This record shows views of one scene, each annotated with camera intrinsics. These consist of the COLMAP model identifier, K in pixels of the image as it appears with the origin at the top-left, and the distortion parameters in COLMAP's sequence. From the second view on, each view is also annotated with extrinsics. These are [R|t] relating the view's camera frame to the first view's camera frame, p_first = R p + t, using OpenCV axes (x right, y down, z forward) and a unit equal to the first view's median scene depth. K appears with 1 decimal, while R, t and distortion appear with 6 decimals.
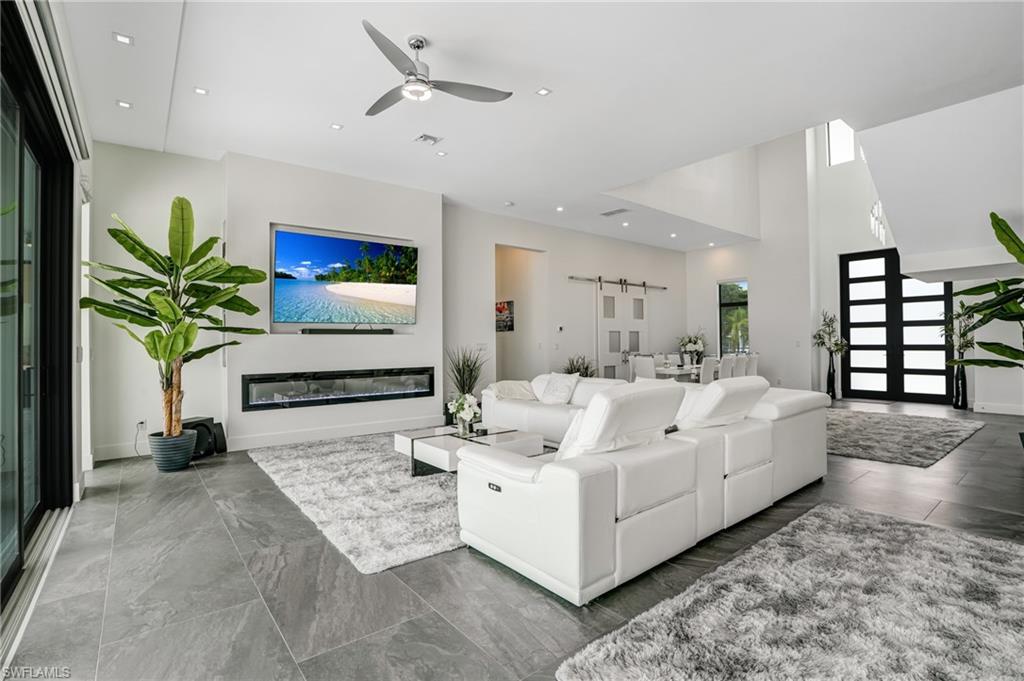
lens RADIAL K [[482.0, 0, 514.1], [0, 482.0, 339.0], [0, 0, 1]] dist [-0.072178, 0.027266]
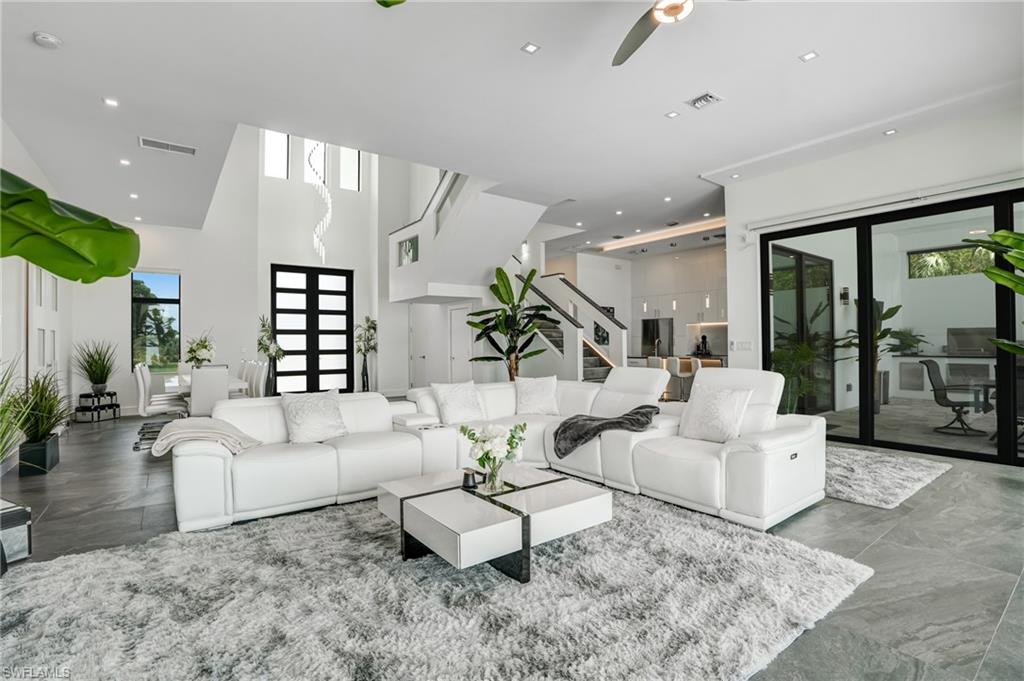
lens RADIAL K [[482.0, 0, 514.1], [0, 482.0, 339.0], [0, 0, 1]] dist [-0.072178, 0.027266]
pose [[0.035754, 0.016168, 0.999230, -0.336913], [0.002149, 0.999866, -0.016255, 0.005156], [-0.999358, 0.002728, 0.035714, 0.436844]]
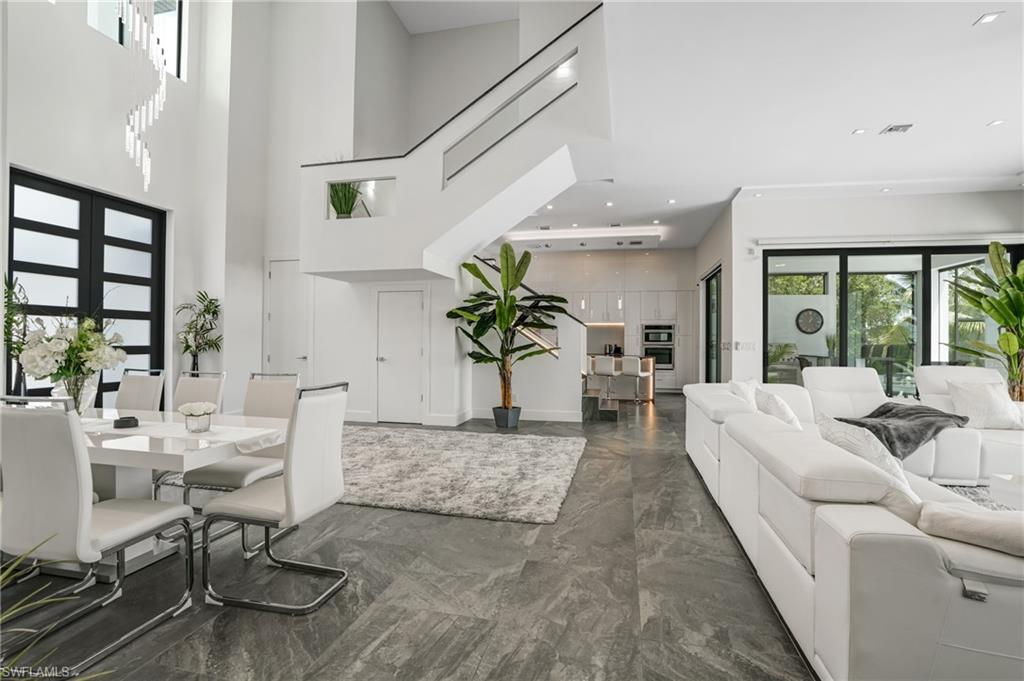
lens RADIAL K [[482.0, 0, 514.1], [0, 482.0, 339.0], [0, 0, 1]] dist [-0.072178, 0.027266]
pose [[-0.623564, 0.005733, 0.781752, -0.012354], [-0.007026, 0.999892, -0.012938, 0.006032], [-0.781741, -0.013560, -0.623456, 0.905400]]
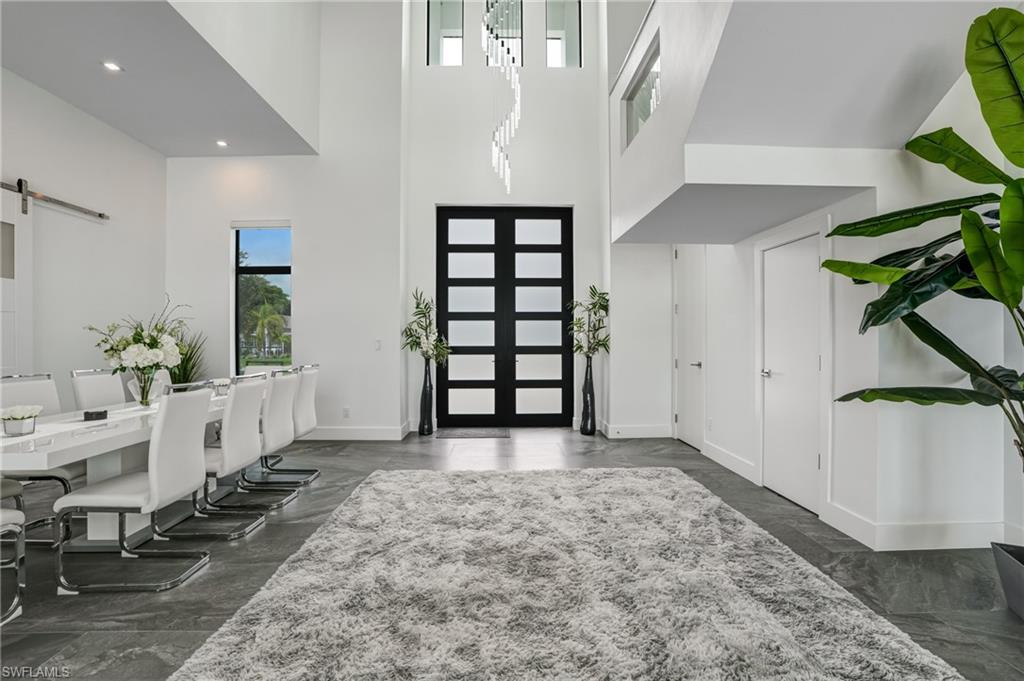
lens RADIAL K [[482.0, 0, 514.1], [0, 482.0, 339.0], [0, 0, 1]] dist [-0.072178, 0.027266]
pose [[0.599603, 0.006280, 0.800273, 0.243384], [-0.008288, 0.999964, -0.001638, 0.002686], [-0.800255, -0.005650, 0.599633, 0.537135]]
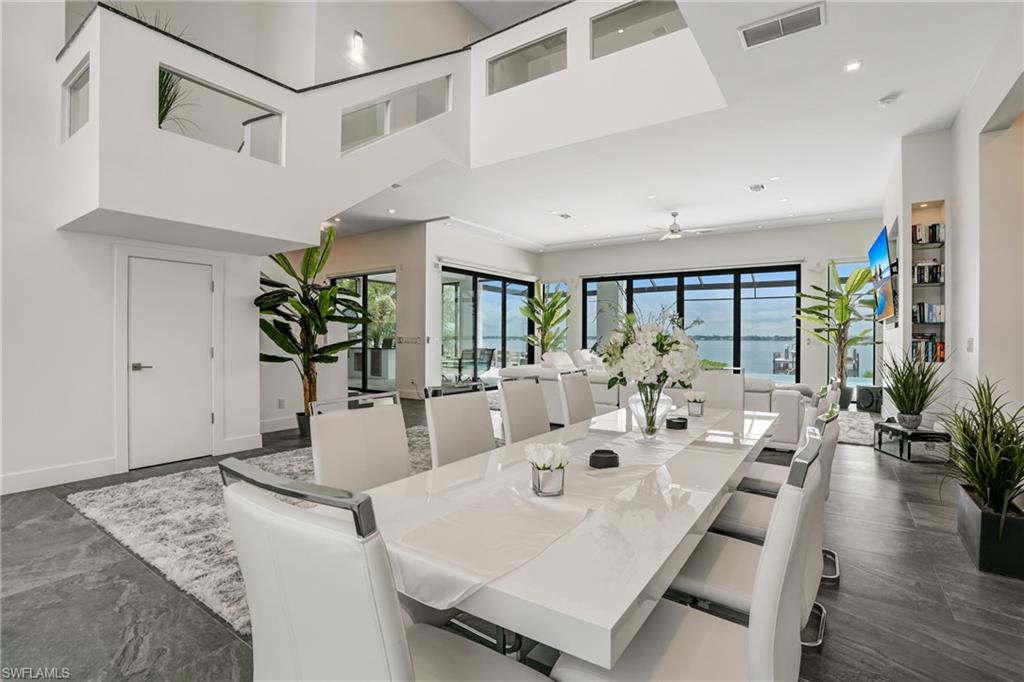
lens RADIAL K [[482.0, 0, 514.1], [0, 482.0, 339.5], [0, 0, 1]] dist [-0.072178, 0.027266]
pose [[-0.955135, 0.008088, -0.296061, 0.481812], [0.008690, 0.999962, -0.000716, 0.006798], [0.296044, -0.003256, -0.955169, 1.125316]]
